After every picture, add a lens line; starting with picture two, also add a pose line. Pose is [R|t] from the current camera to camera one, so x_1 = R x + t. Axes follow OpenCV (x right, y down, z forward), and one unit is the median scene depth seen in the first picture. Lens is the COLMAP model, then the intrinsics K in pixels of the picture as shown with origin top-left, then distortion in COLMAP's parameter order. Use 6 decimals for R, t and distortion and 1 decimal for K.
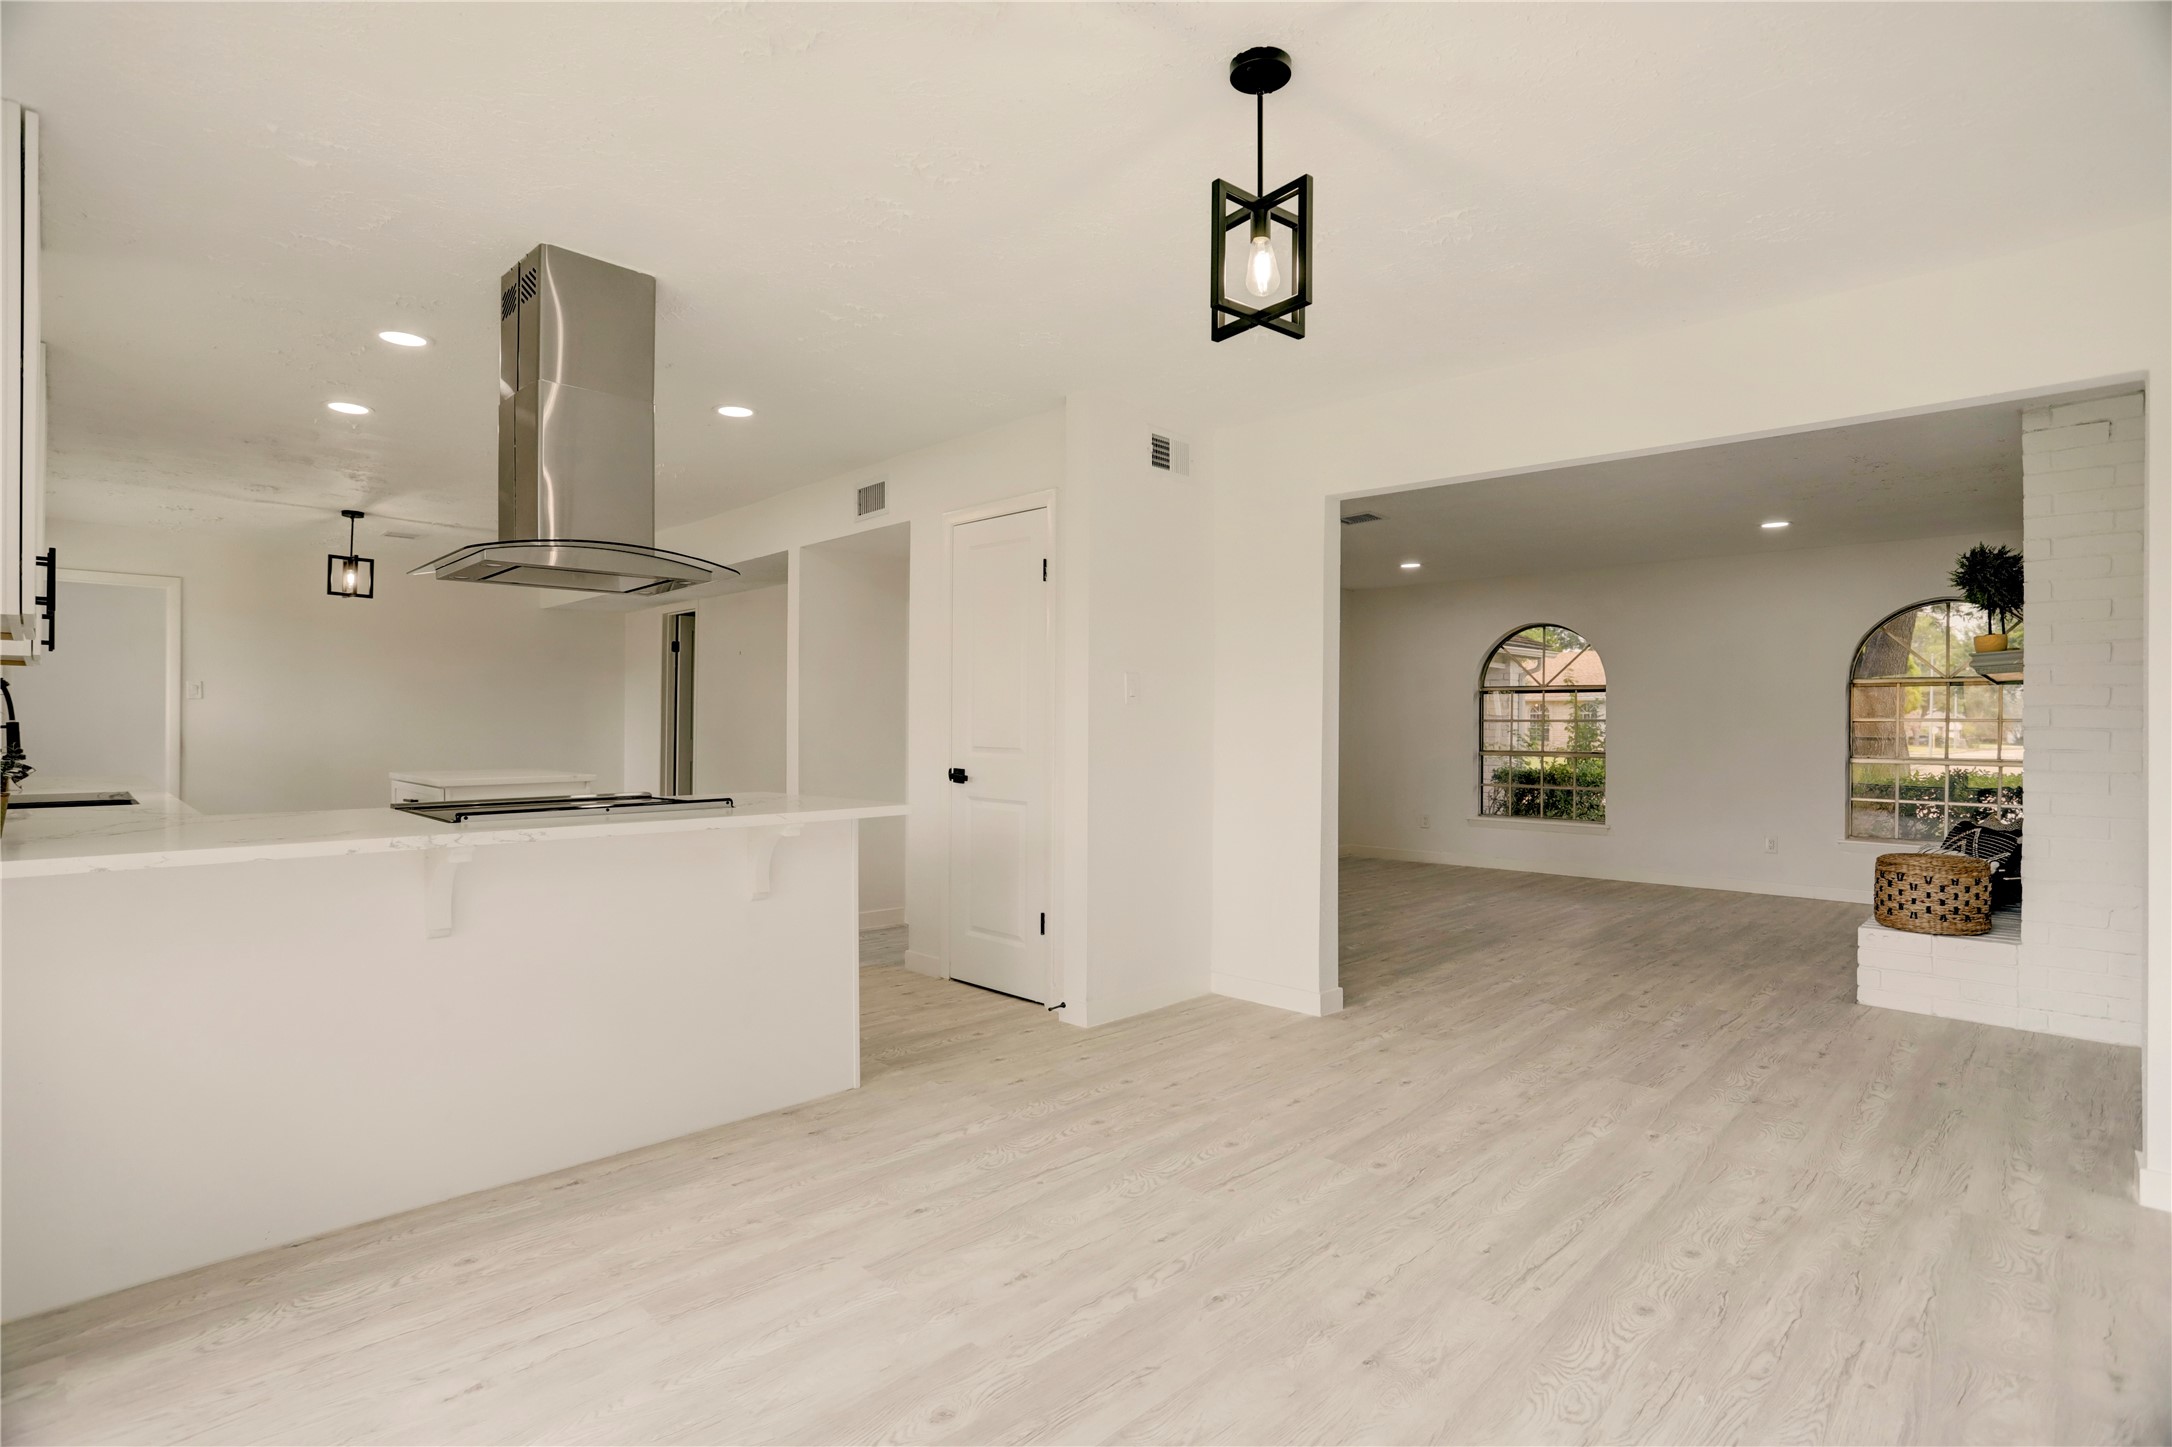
lens RADIAL K [[1065.1, 0, 1073.5], [0, 1065.1, 724.0], [0, 0, 1]] dist [-0.034808, 0.009018]
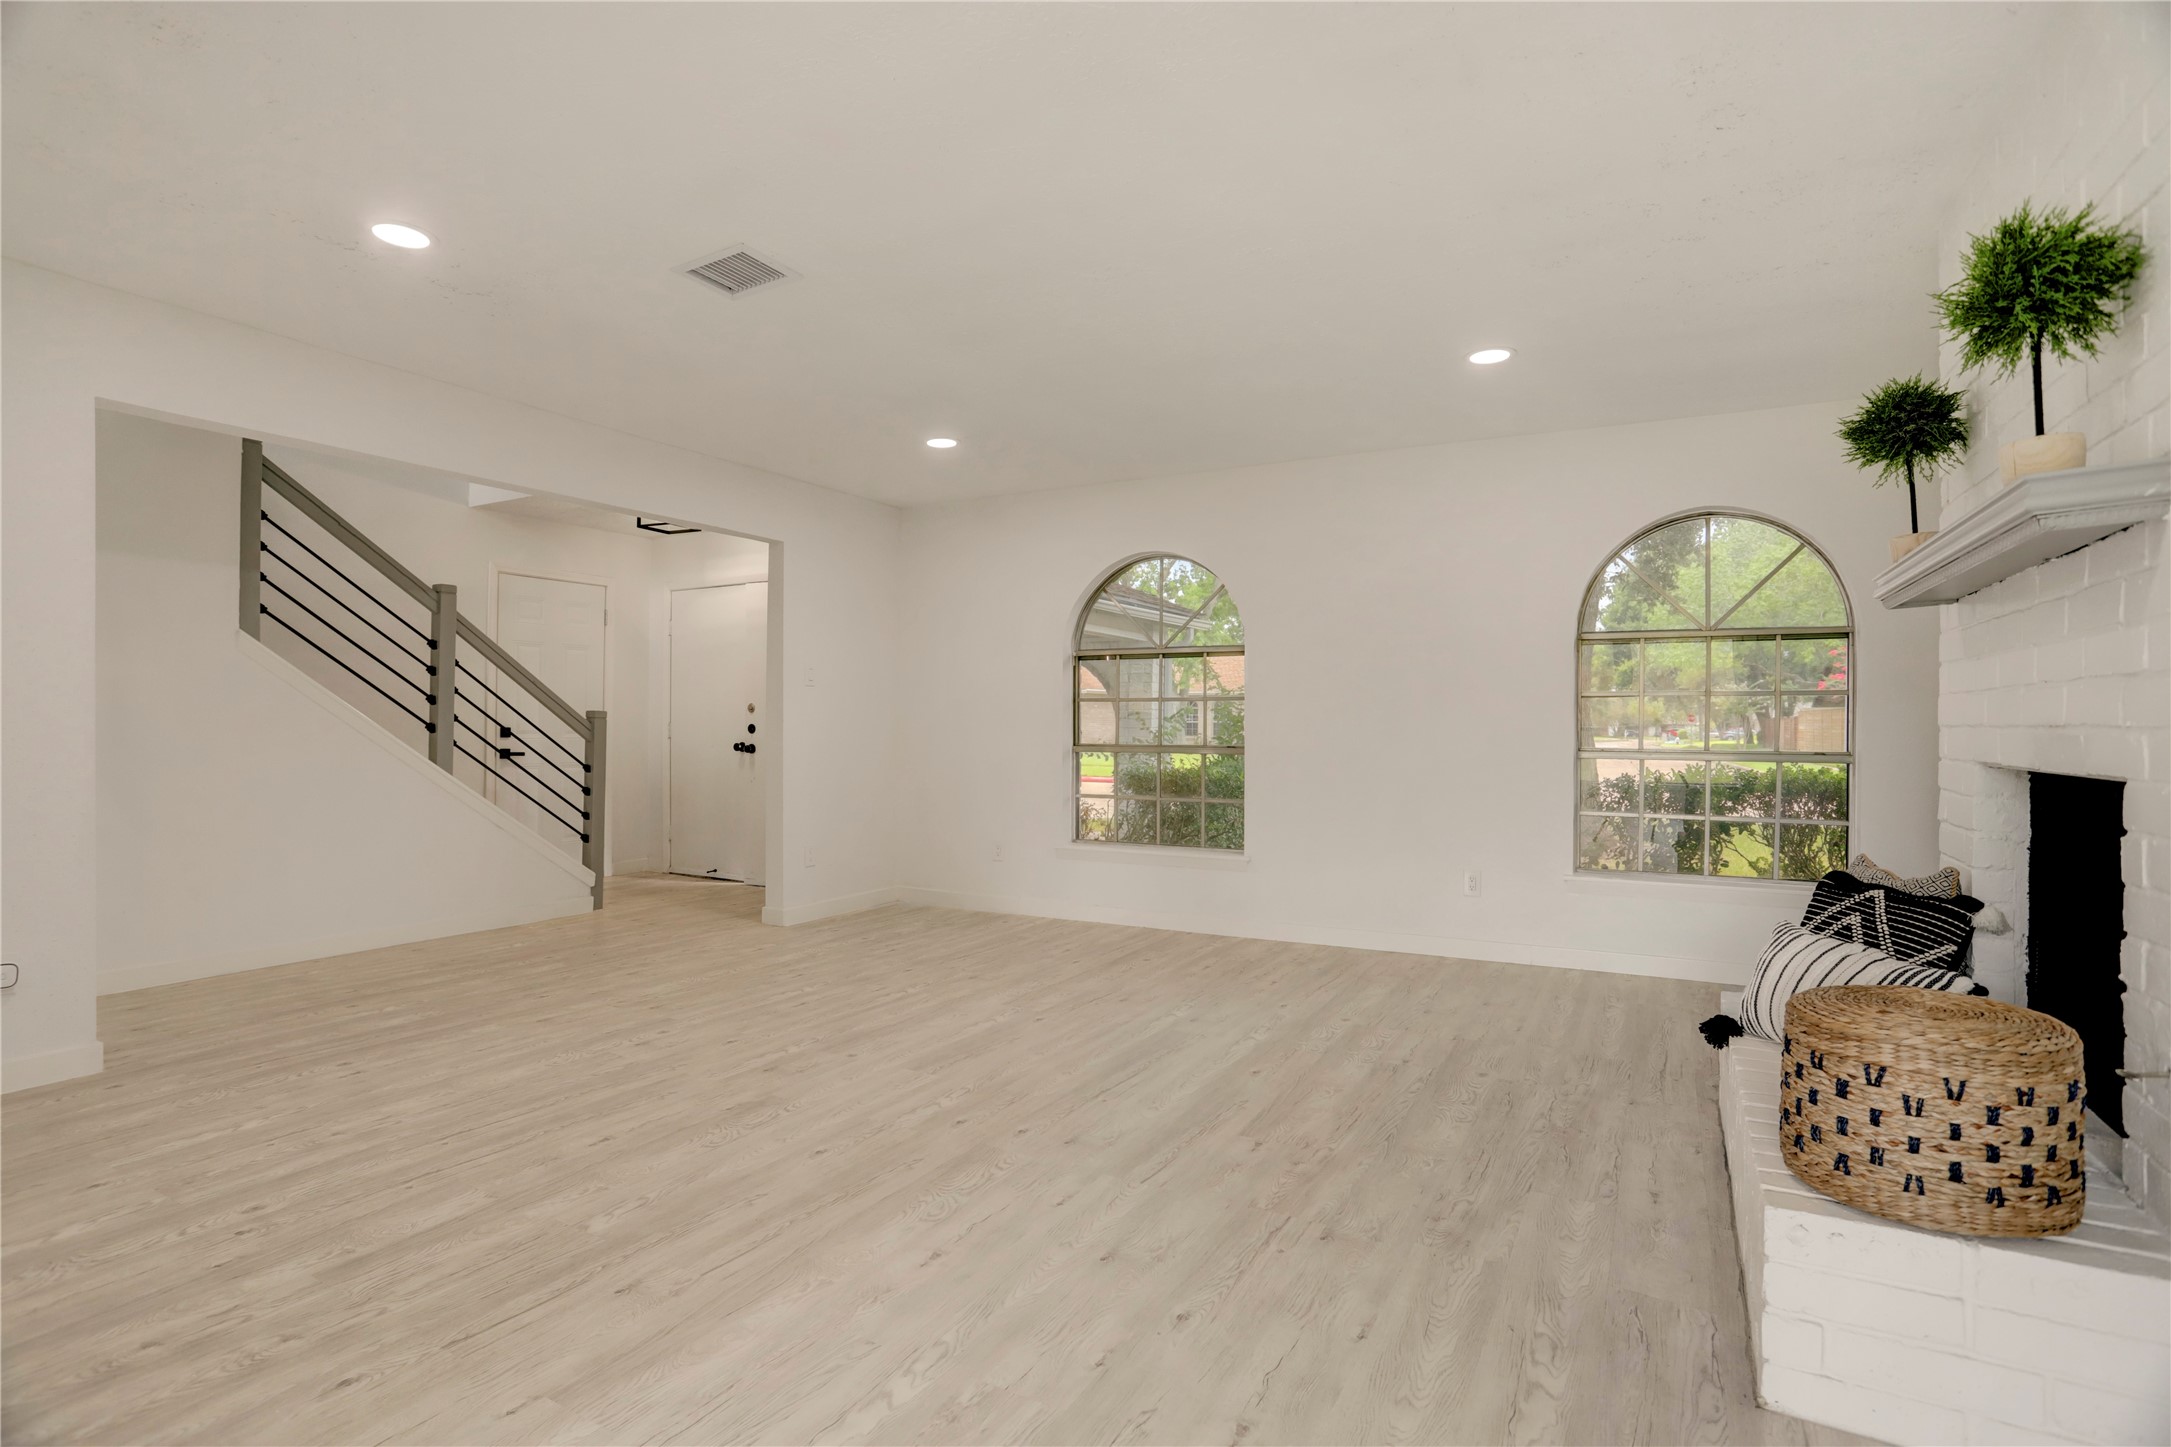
lens RADIAL K [[1064.6, 0, 1065.5], [0, 1064.6, 722.7], [0, 0, 1]] dist [-0.034808, 0.009018]
pose [[0.967349, -0.002561, 0.253436, 0.416999], [0.002250, 0.999996, 0.001517, 0.020506], [-0.253439, -0.000897, 0.967351, 0.707557]]
